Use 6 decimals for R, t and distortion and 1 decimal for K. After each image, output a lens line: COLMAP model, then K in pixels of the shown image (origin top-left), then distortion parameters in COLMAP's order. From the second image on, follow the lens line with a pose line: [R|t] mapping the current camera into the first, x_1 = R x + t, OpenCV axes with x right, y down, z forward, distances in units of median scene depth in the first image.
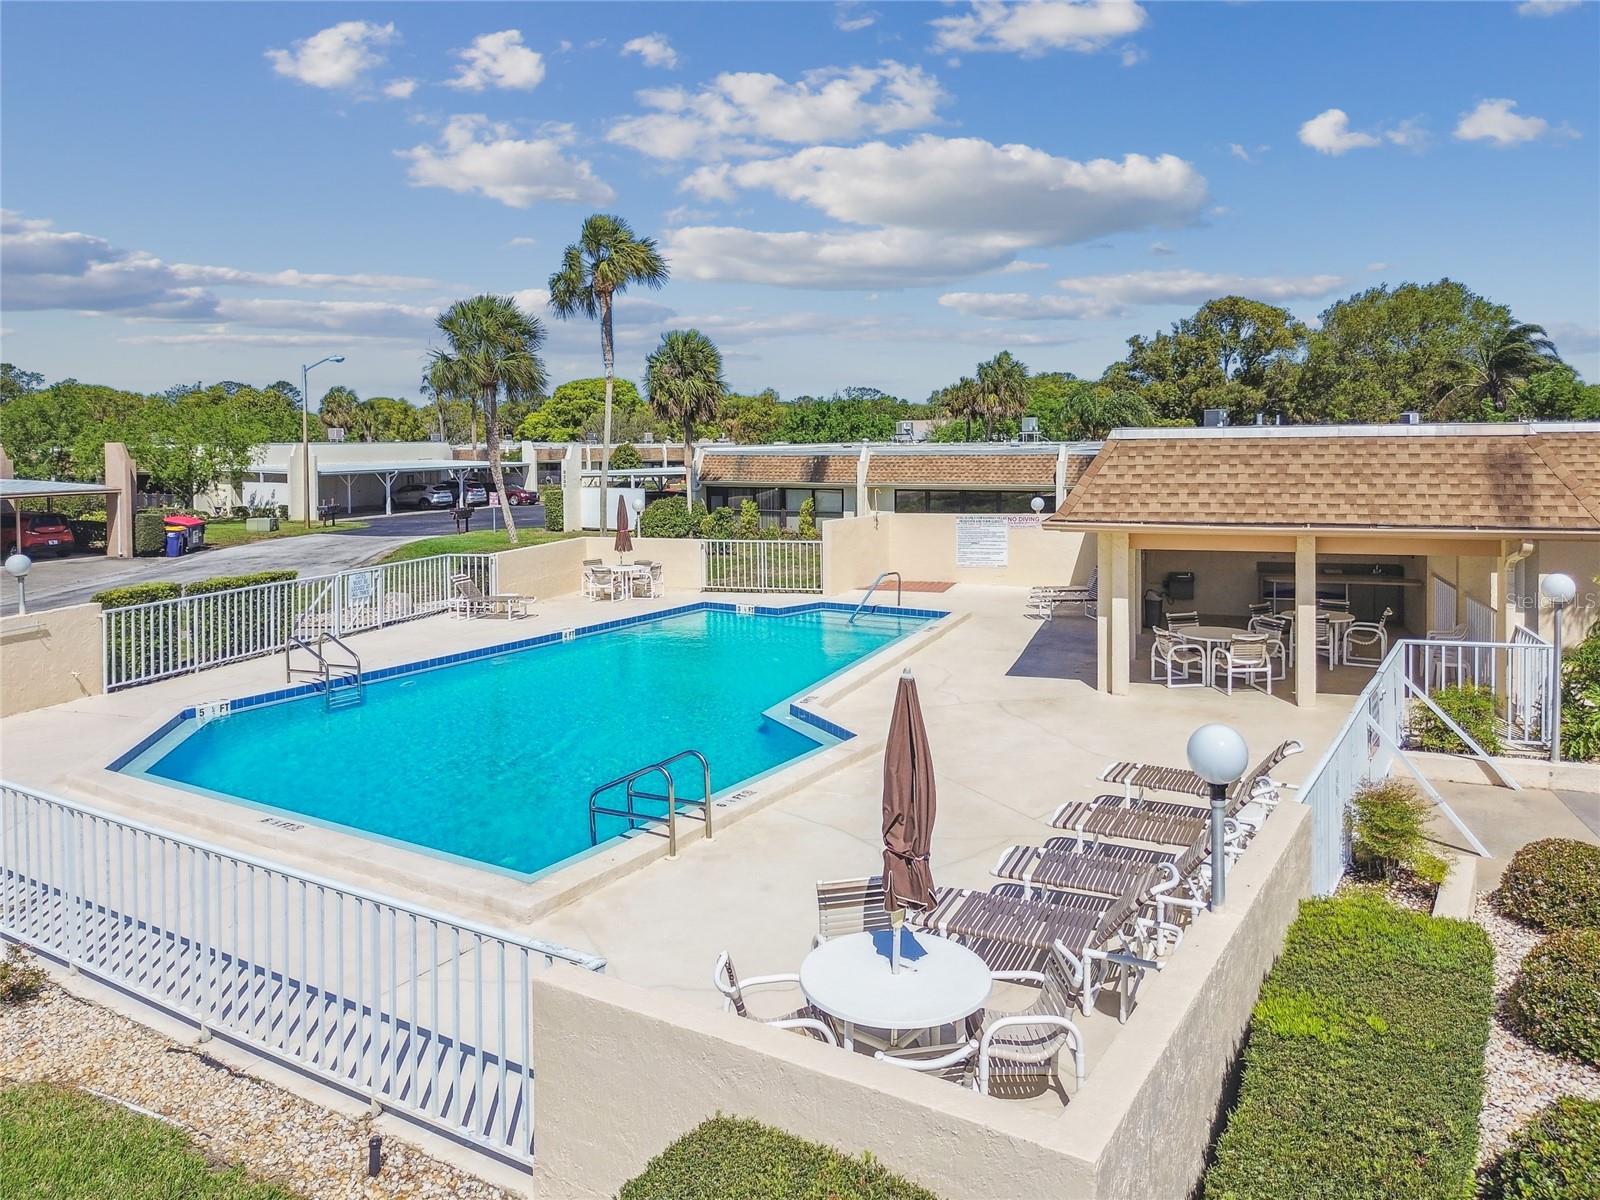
lens RADIAL K [[1151.9, 0, 823.2], [0, 1151.9, 527.8], [0, 0, 1]] dist [0.022023, -0.003456]
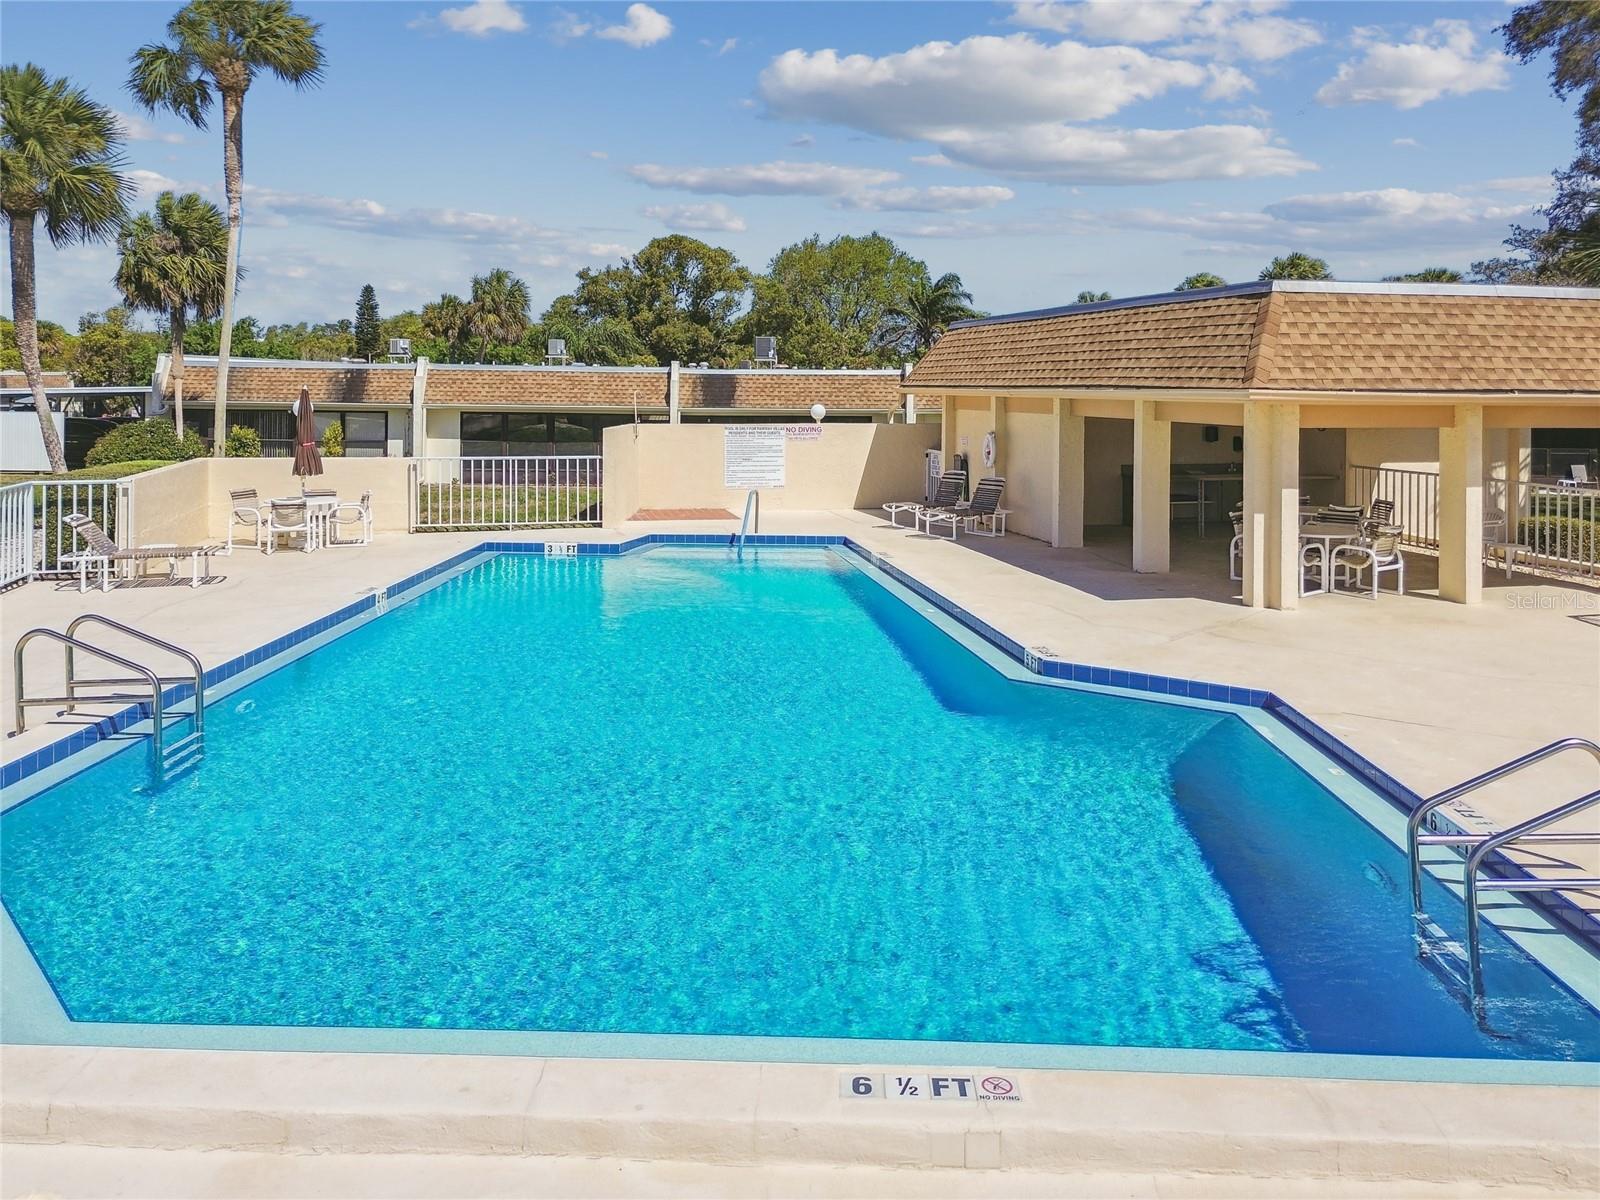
lens RADIAL K [[1169.6, 0, 799.6], [0, 1169.6, 459.2], [0, 0, 1]] dist [0.004425, -0.002705]
pose [[0.852766, -0.010841, 0.522181, -0.266399], [0.020207, 0.999721, -0.012245, 0.023729], [-0.521902, 0.020994, 0.852747, 0.266418]]
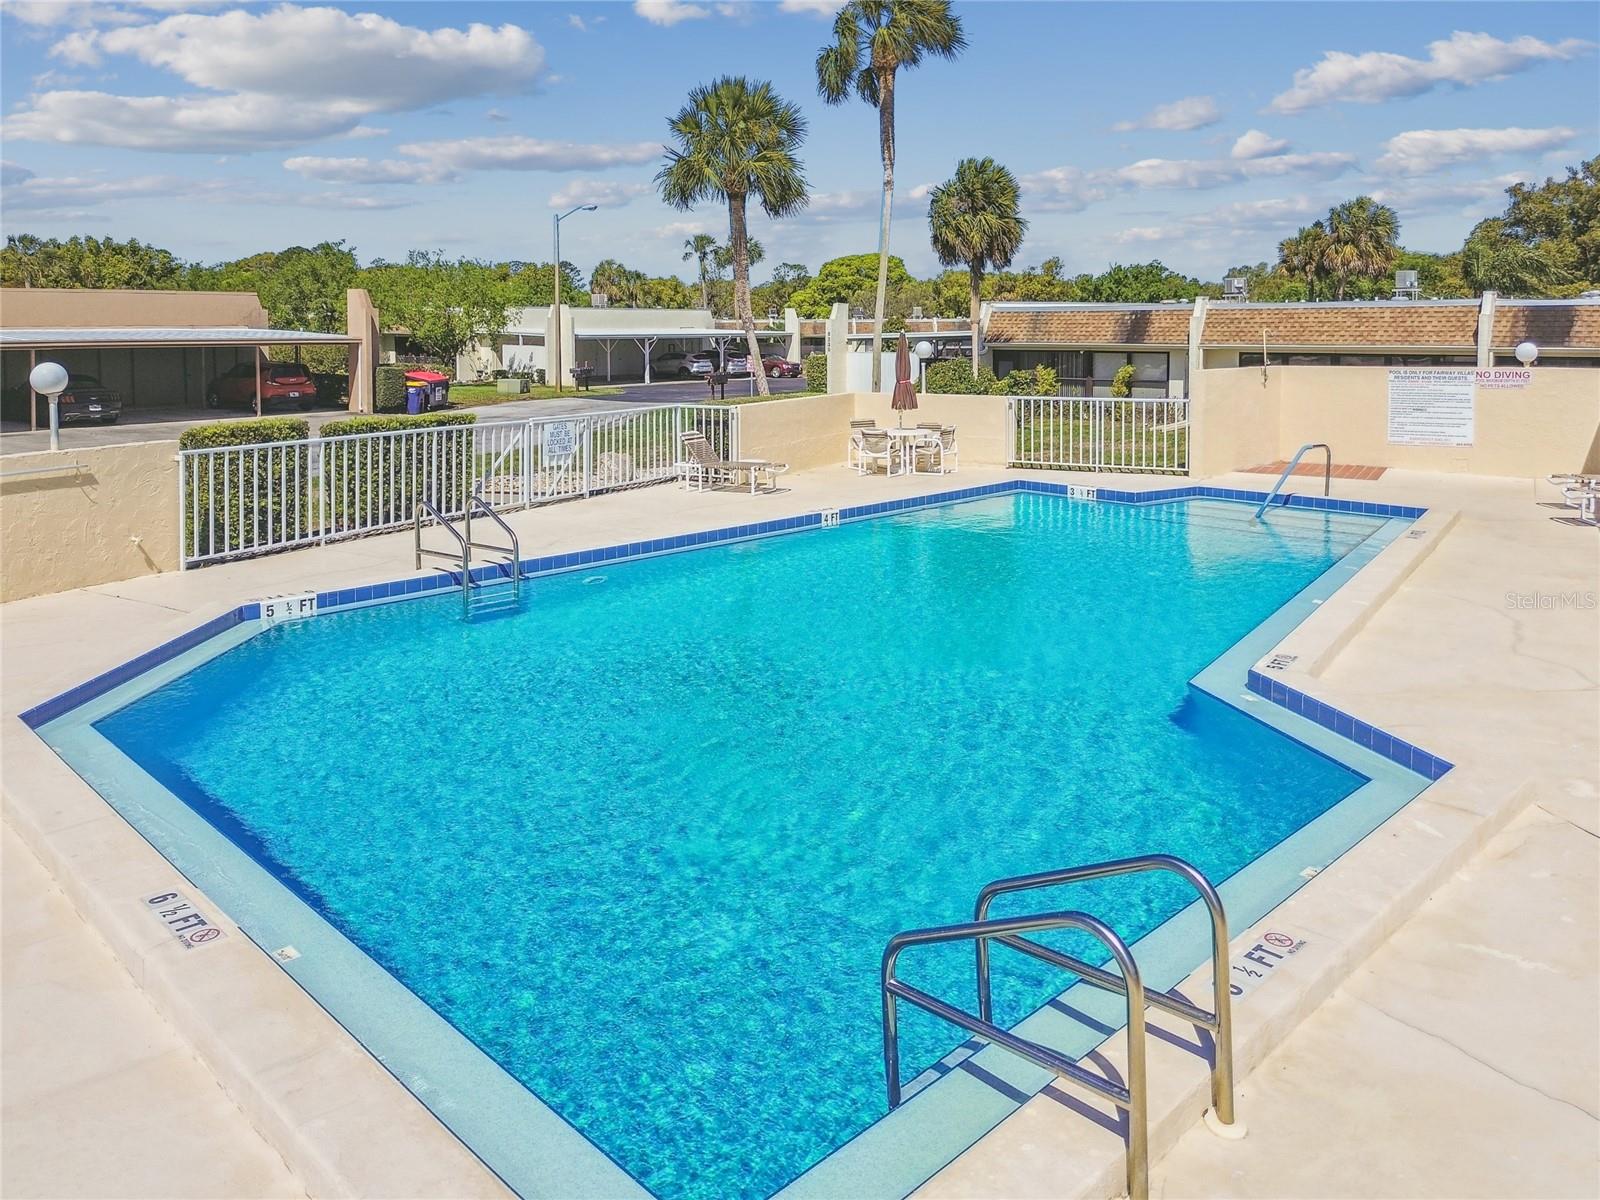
lens RADIAL K [[1169.6, 0, 799.6], [0, 1169.6, 459.2], [0, 0, 1]] dist [0.004425, -0.002705]
pose [[0.969997, 0.032214, -0.240973, -0.053582], [-0.023355, 0.998945, 0.039528, 0.023211], [0.241992, -0.032714, 0.969727, 0.239361]]
